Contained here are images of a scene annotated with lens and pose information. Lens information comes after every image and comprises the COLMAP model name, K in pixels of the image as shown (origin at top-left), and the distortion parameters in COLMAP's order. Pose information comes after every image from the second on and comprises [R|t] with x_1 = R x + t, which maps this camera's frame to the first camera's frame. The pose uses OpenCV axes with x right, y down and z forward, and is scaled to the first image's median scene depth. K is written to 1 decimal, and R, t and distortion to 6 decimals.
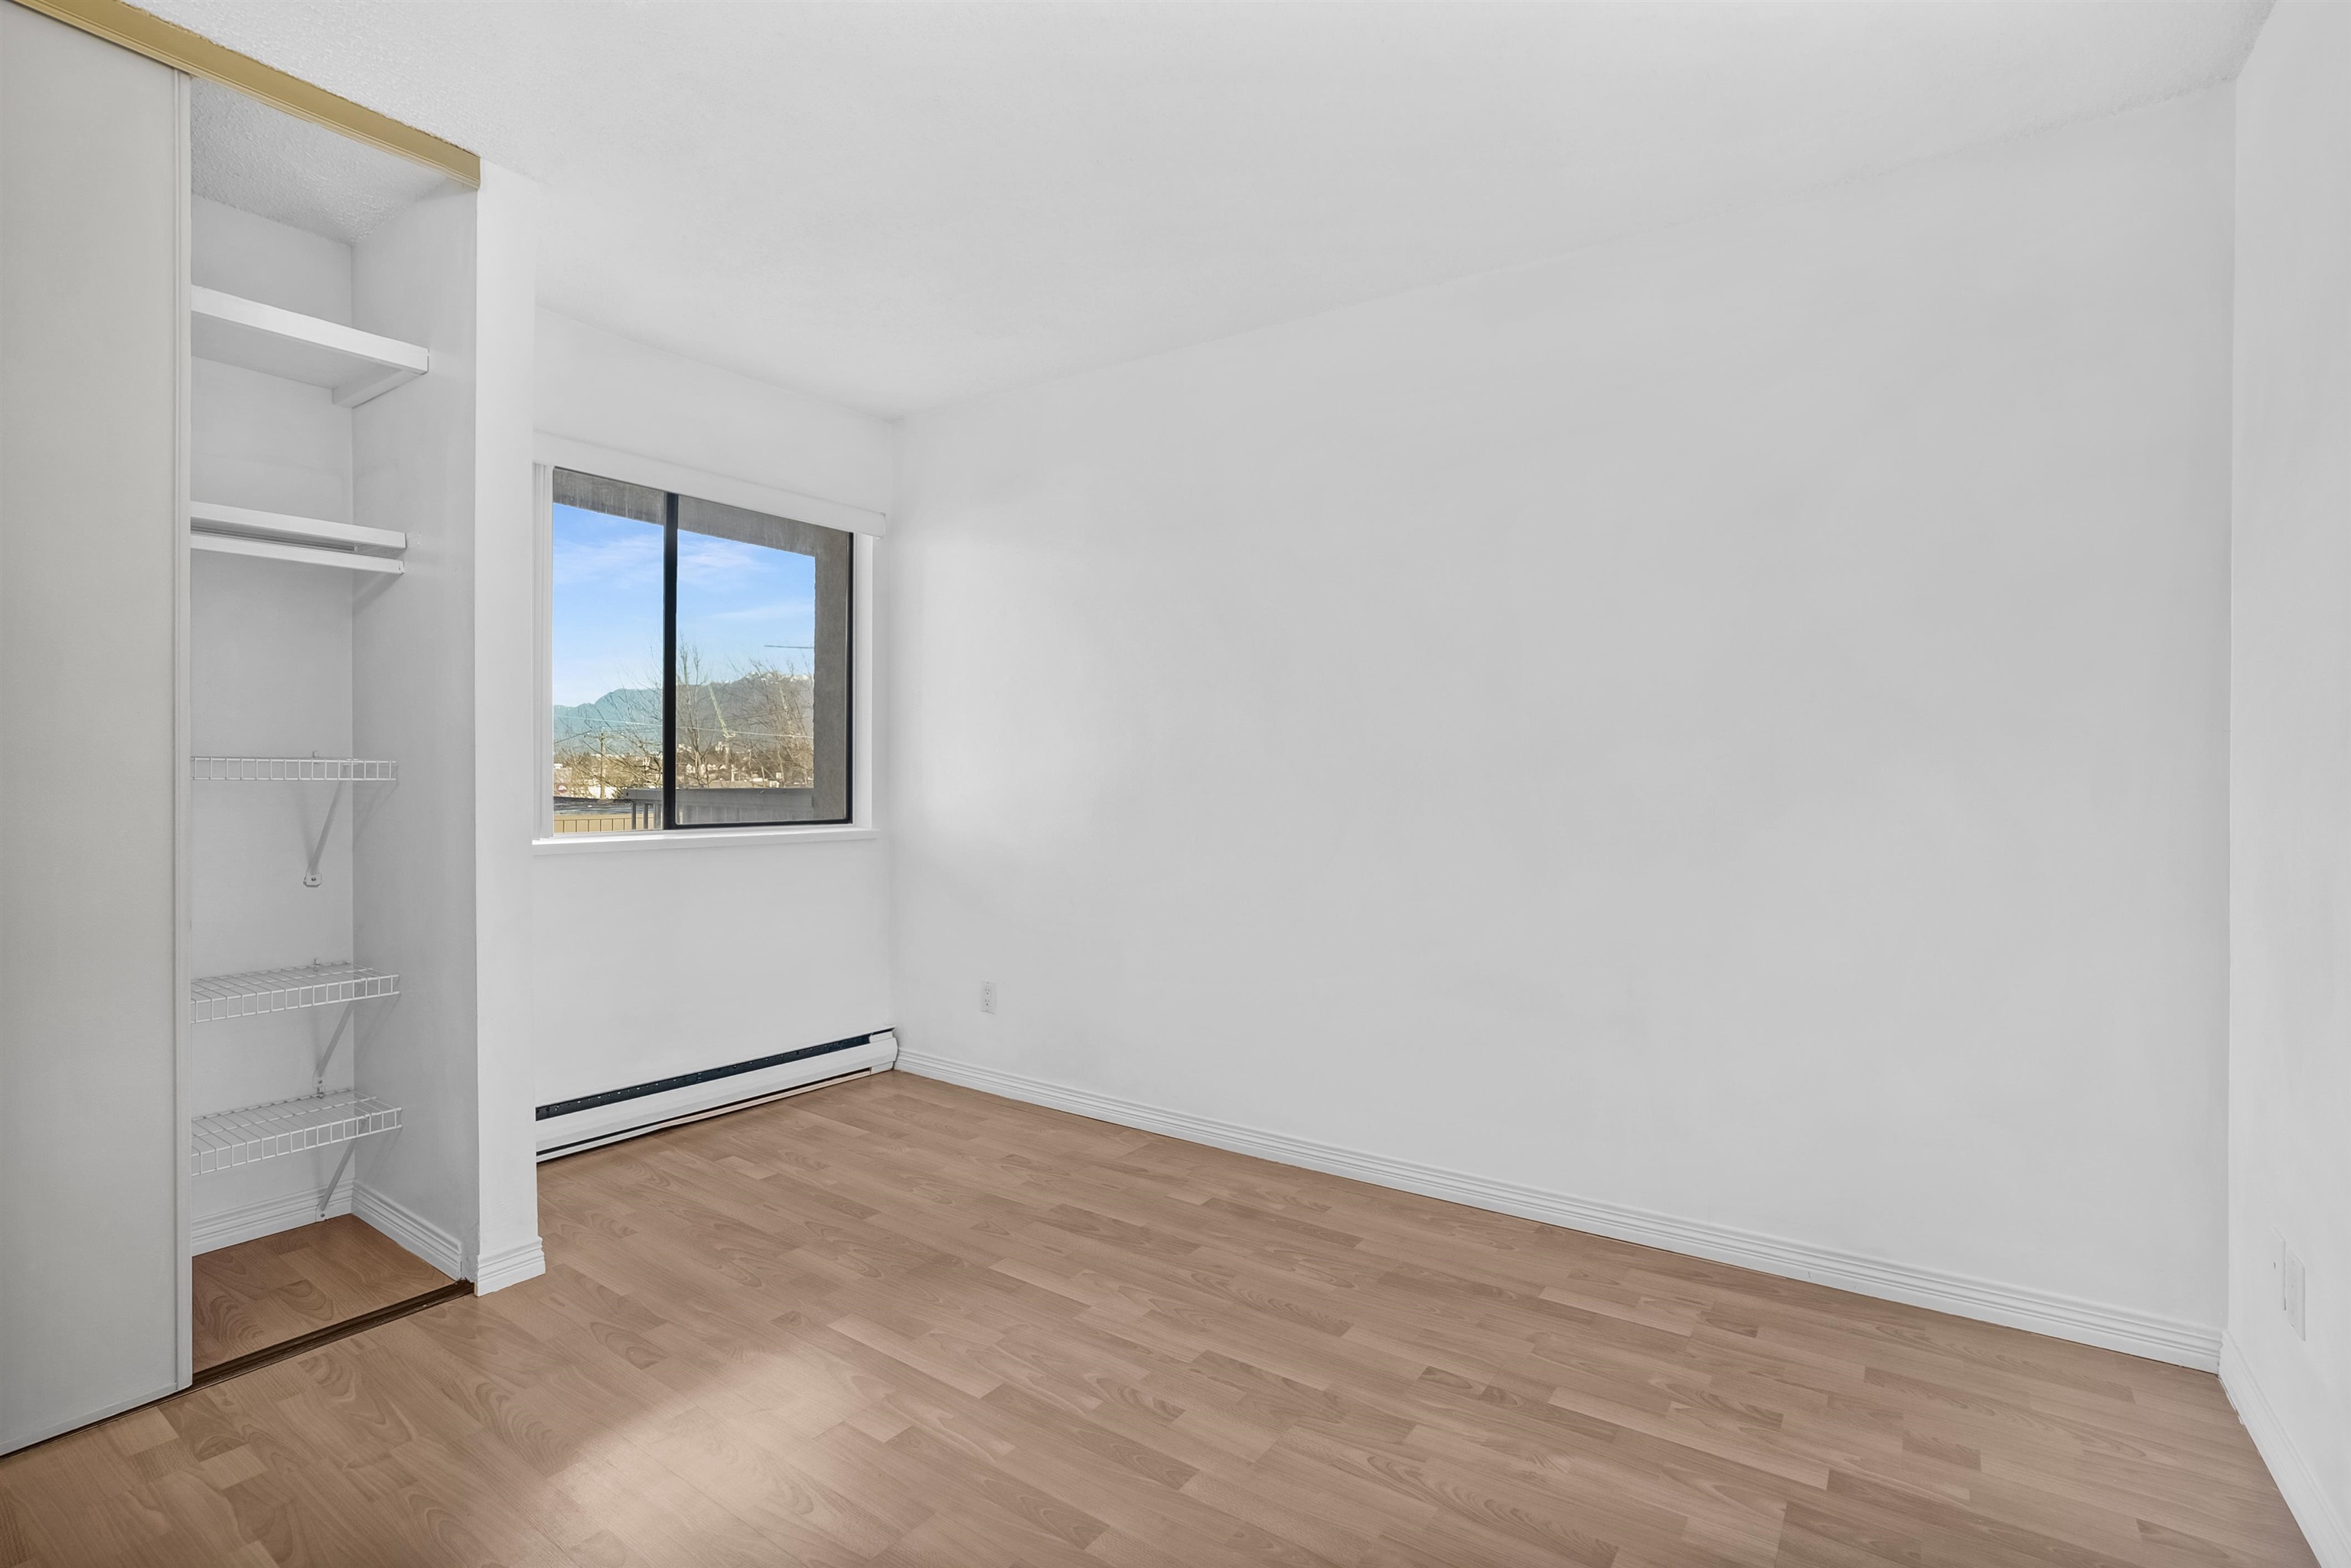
lens RADIAL K [[1111.0, 0, 1171.8], [0, 1111.0, 768.0], [0, 0, 1]] dist [-0.054164, 0.022868]
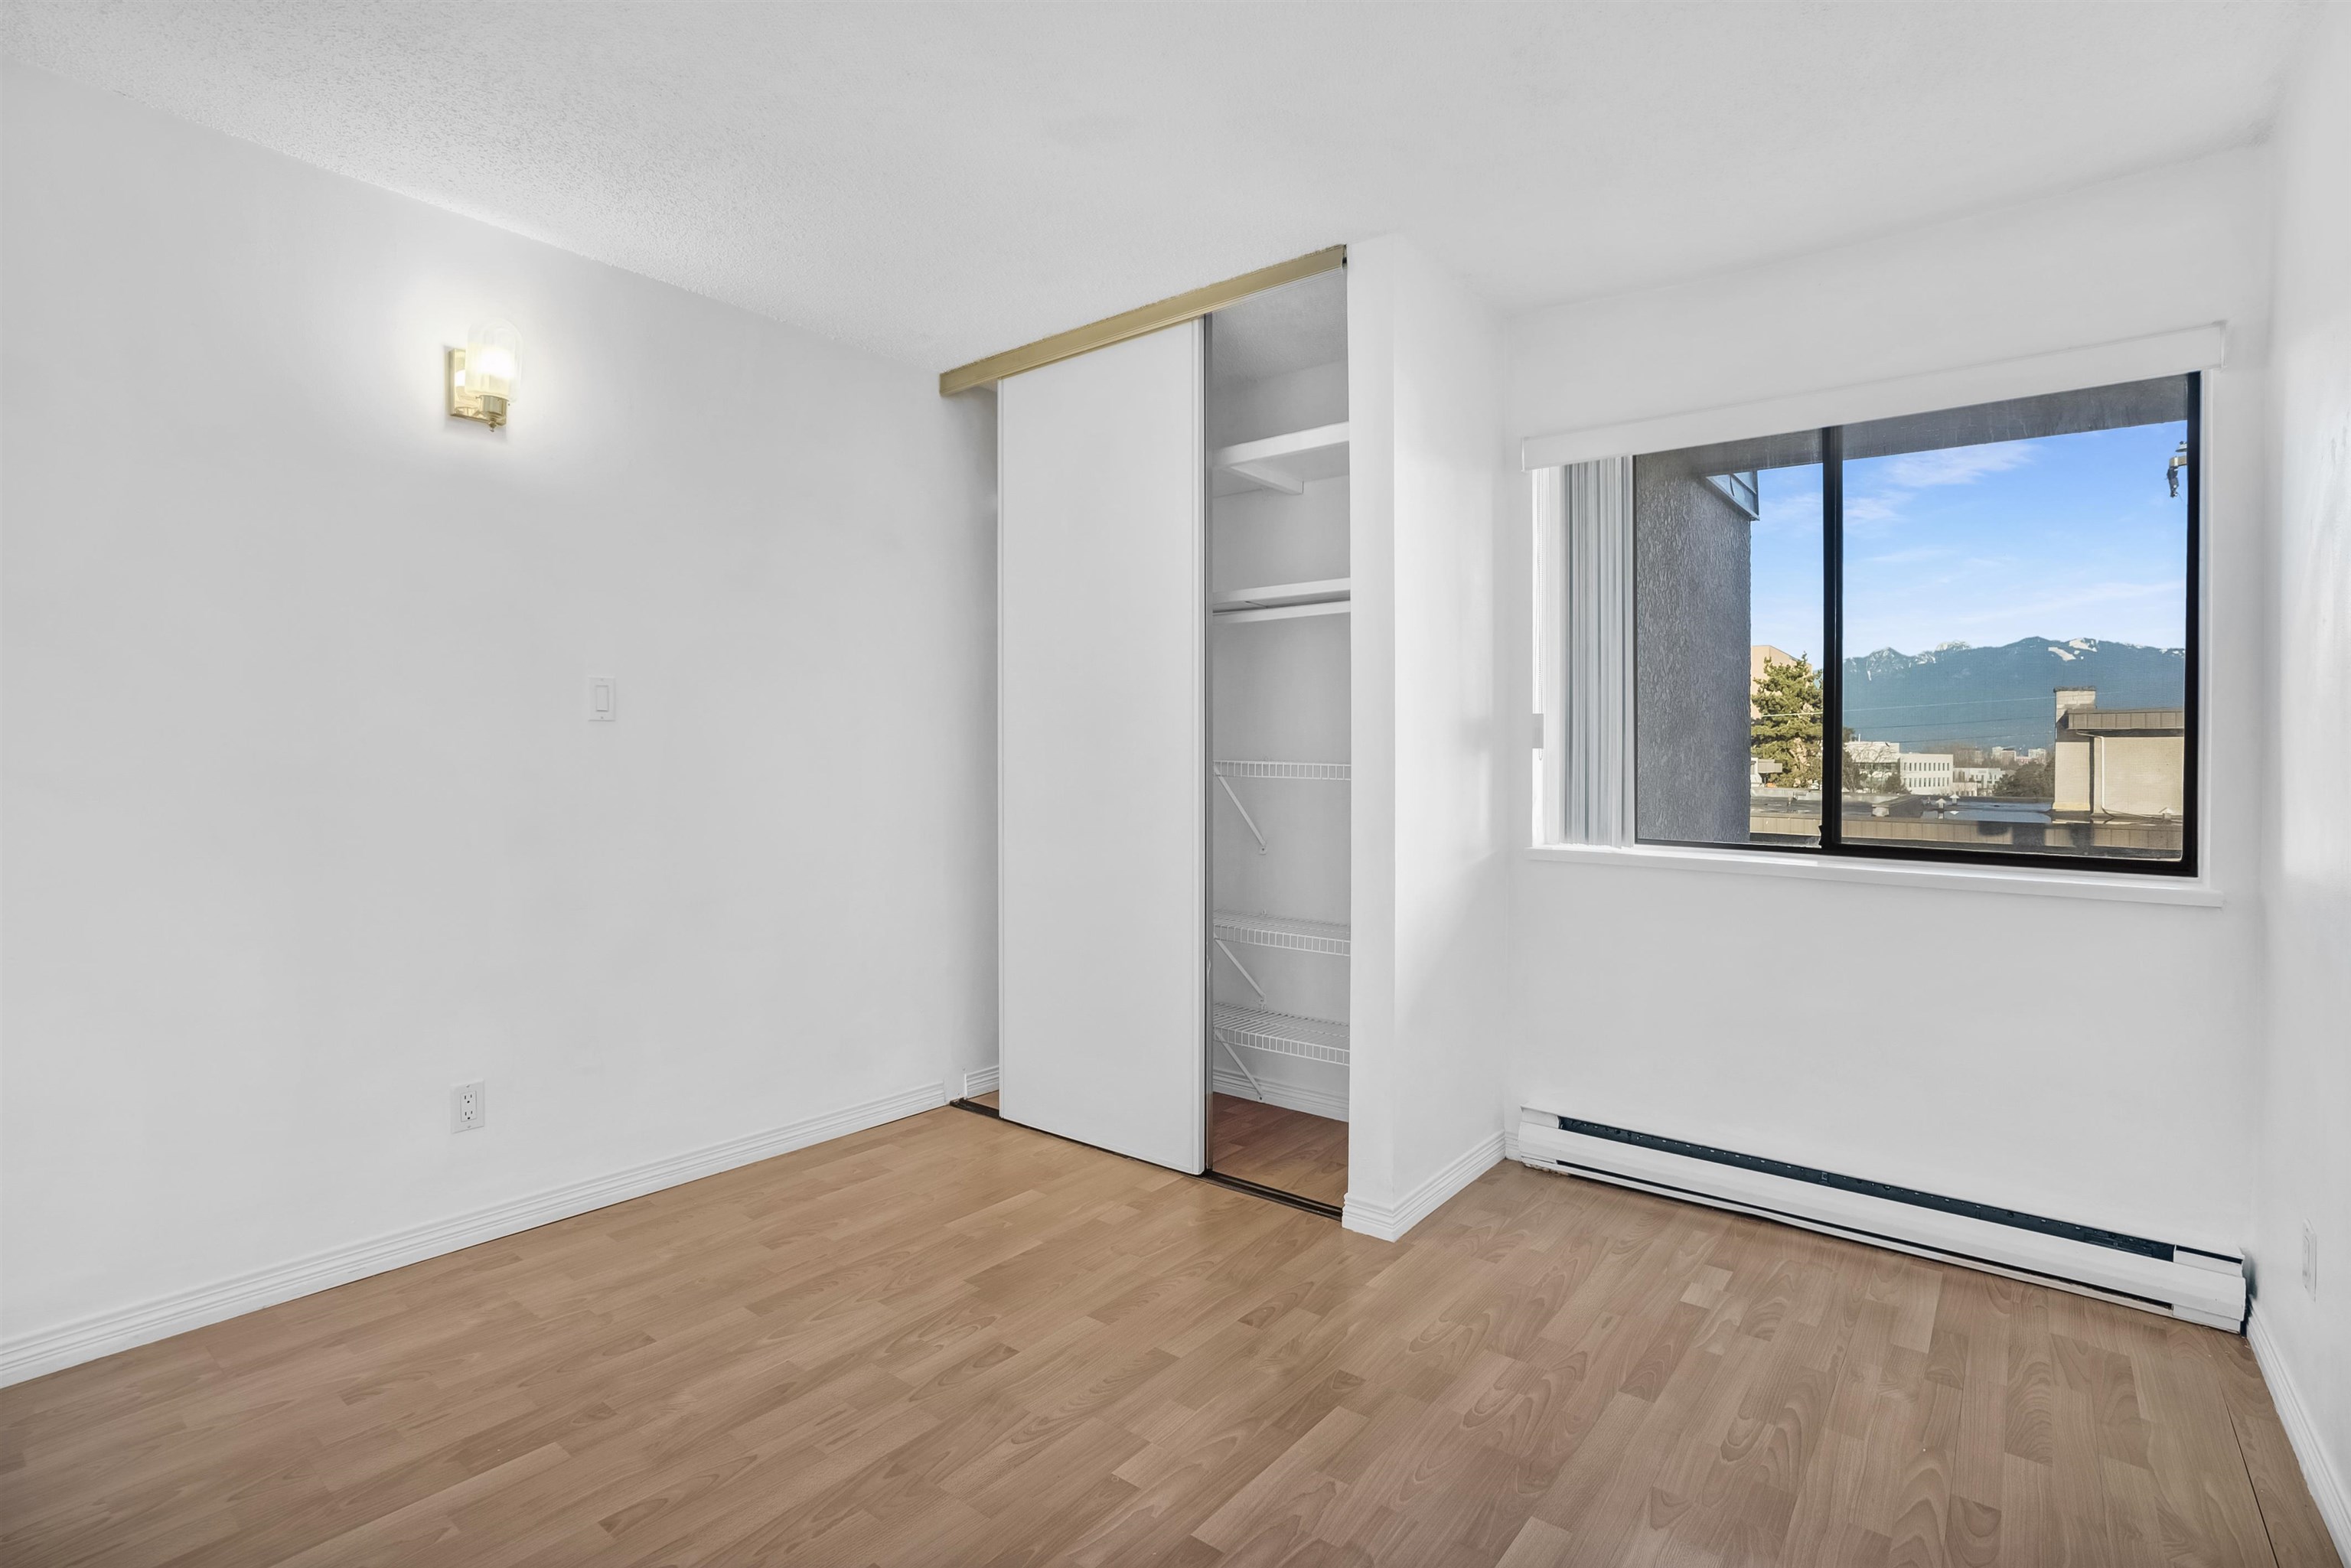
lens RADIAL K [[1111.0, 0, 1161.6], [0, 1111.0, 770.7], [0, 0, 1]] dist [-0.054164, 0.022868]
pose [[-0.072456, -0.005749, -0.997355, 0.455308], [-0.012036, 0.999916, -0.004890, 0.007329], [0.997299, 0.011650, -0.072519, 0.734801]]
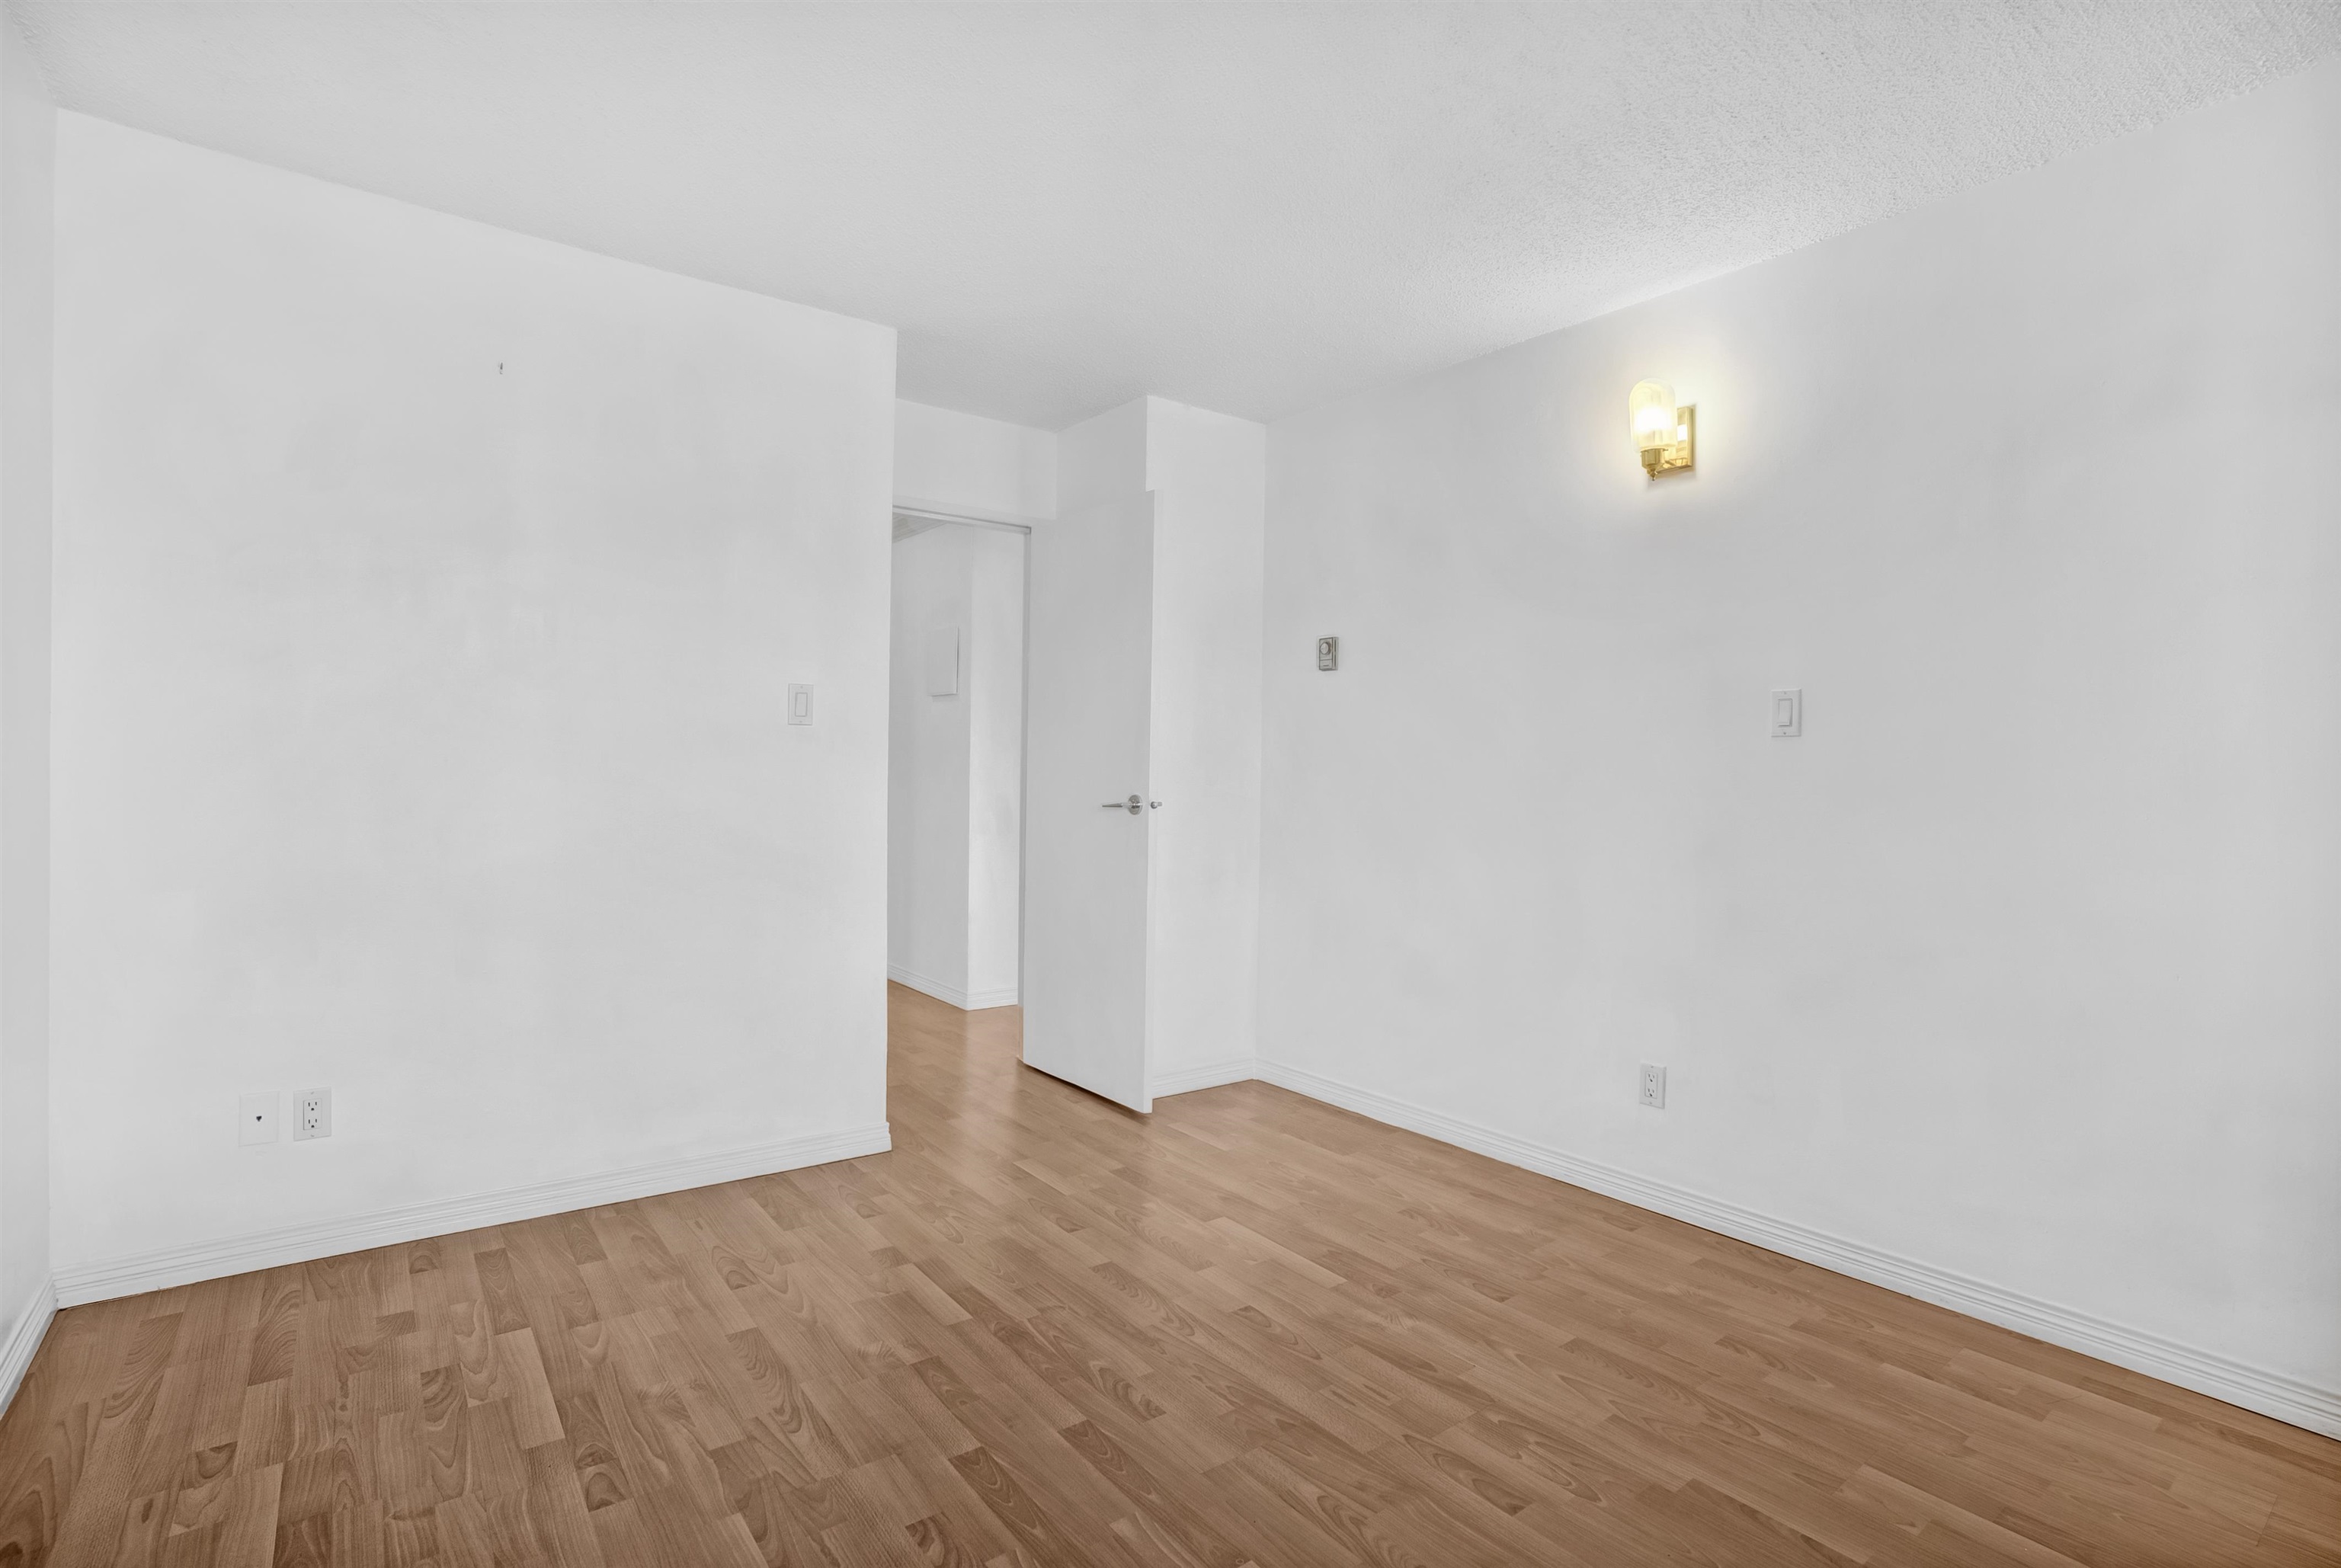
lens RADIAL K [[1106.2, 0, 1178.1], [0, 1106.2, 787.8], [0, 0, 1]] dist [-0.054164, 0.022868]
pose [[-0.953736, -0.030415, 0.299103, -0.294714], [-0.024175, 0.999406, 0.024543, -0.002733], [-0.299672, 0.016176, -0.953905, 1.206218]]
